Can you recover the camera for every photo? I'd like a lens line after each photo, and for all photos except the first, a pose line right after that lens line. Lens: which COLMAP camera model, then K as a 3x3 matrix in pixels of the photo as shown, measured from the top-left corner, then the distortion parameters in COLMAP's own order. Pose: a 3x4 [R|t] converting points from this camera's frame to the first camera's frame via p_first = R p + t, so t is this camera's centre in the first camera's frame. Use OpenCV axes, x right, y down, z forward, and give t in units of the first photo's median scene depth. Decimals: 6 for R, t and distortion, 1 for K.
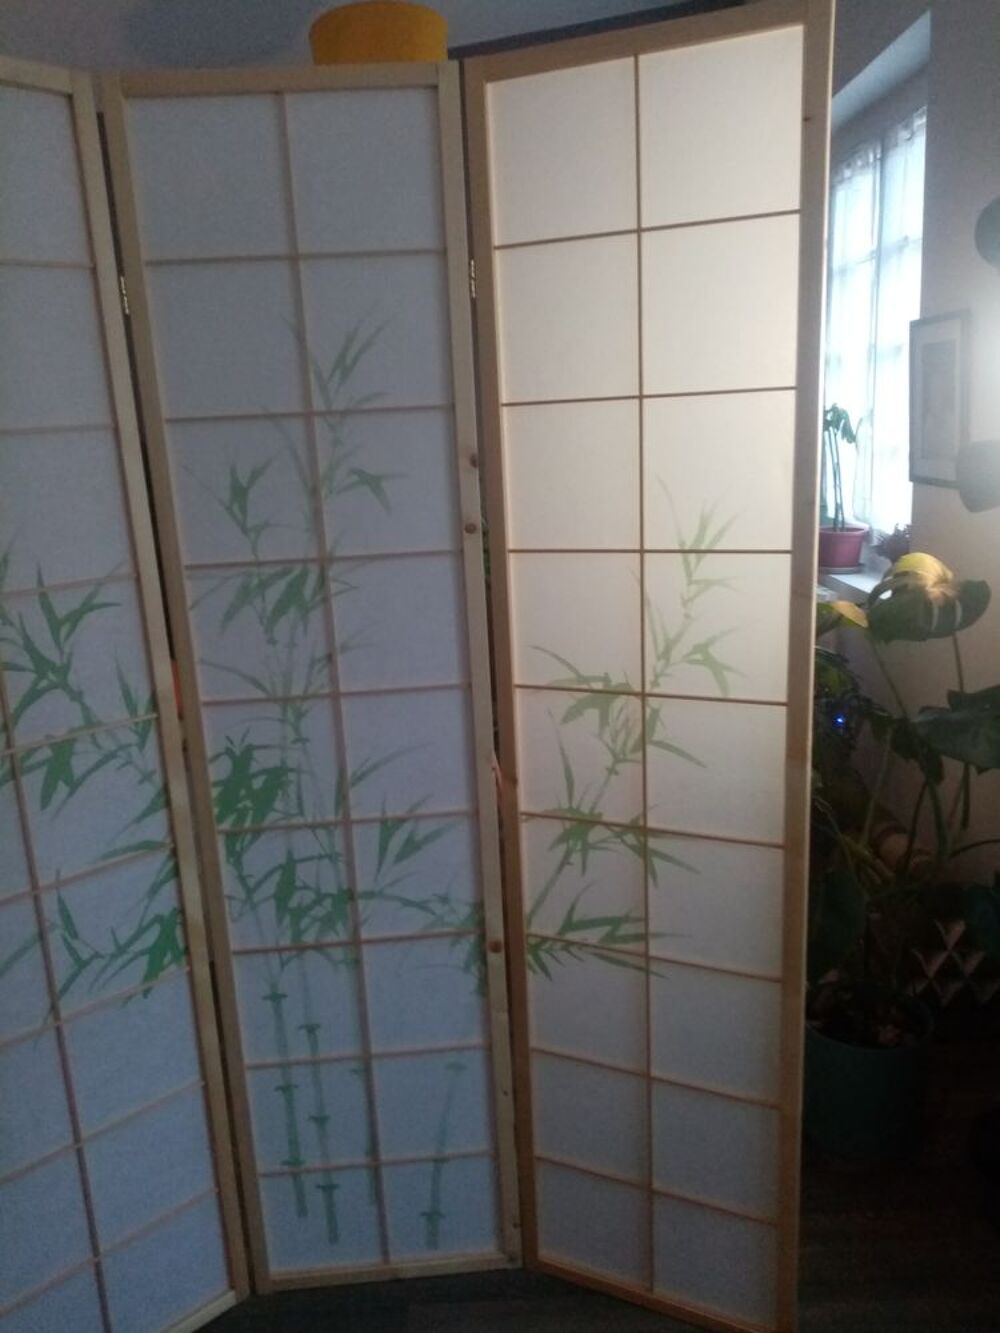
lens RADIAL K [[1047.1, 0, 500.0], [0, 1047.1, 666.5], [0, 0, 1]] dist [0.064768, -0.137427]
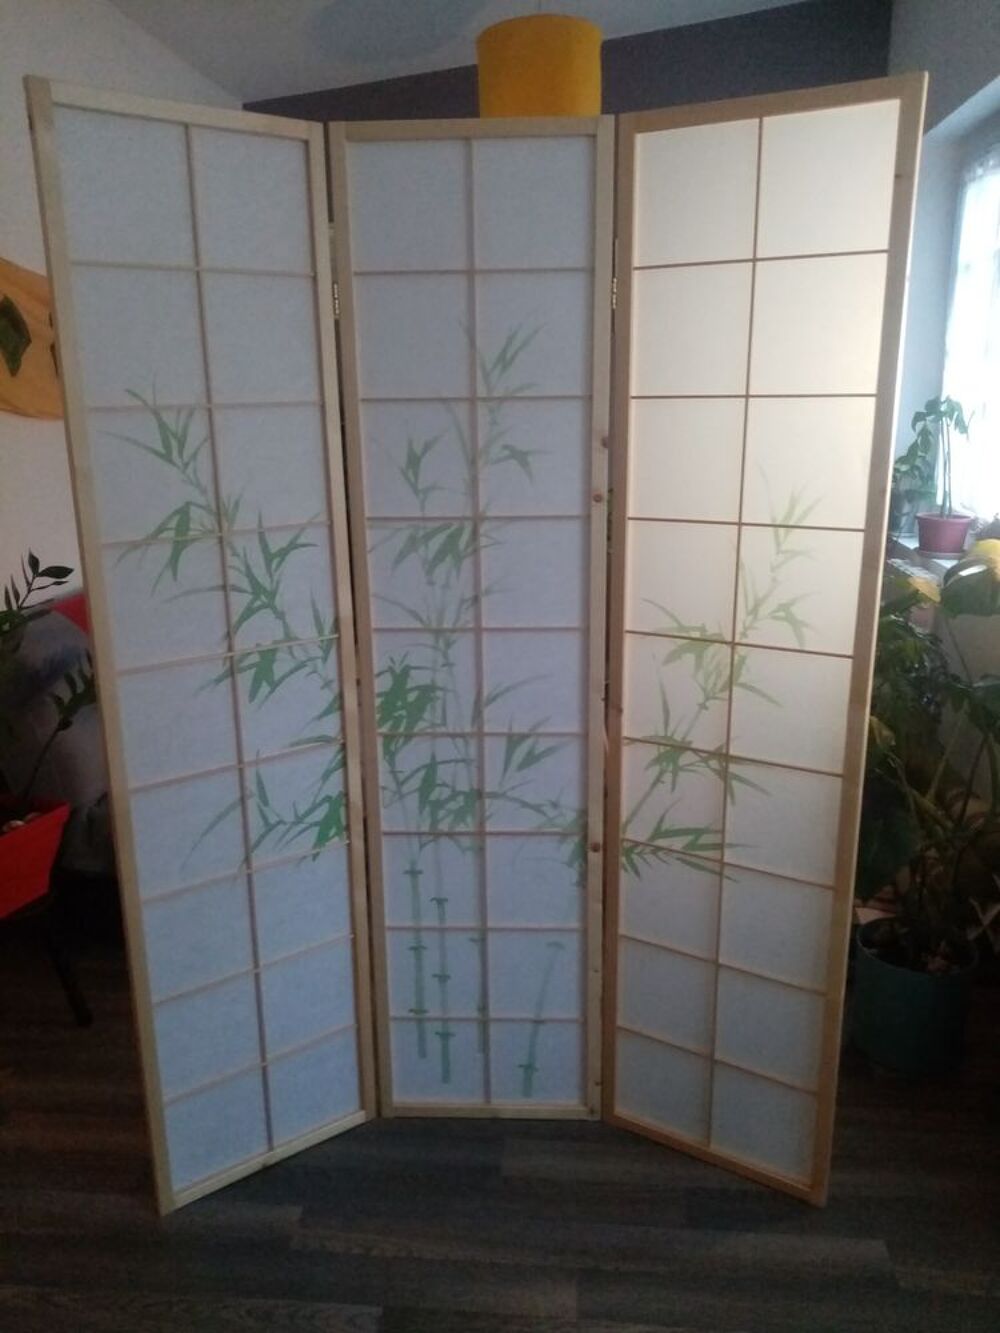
lens RADIAL K [[1047.1, 0, 500.0], [0, 1047.1, 666.5], [0, 0, 1]] dist [0.064768, -0.137427]
pose [[0.992896, 0.064976, -0.099675, -0.006720], [-0.062033, 0.997550, 0.032348, 0.029201], [0.101532, -0.025935, 0.994494, -0.215816]]
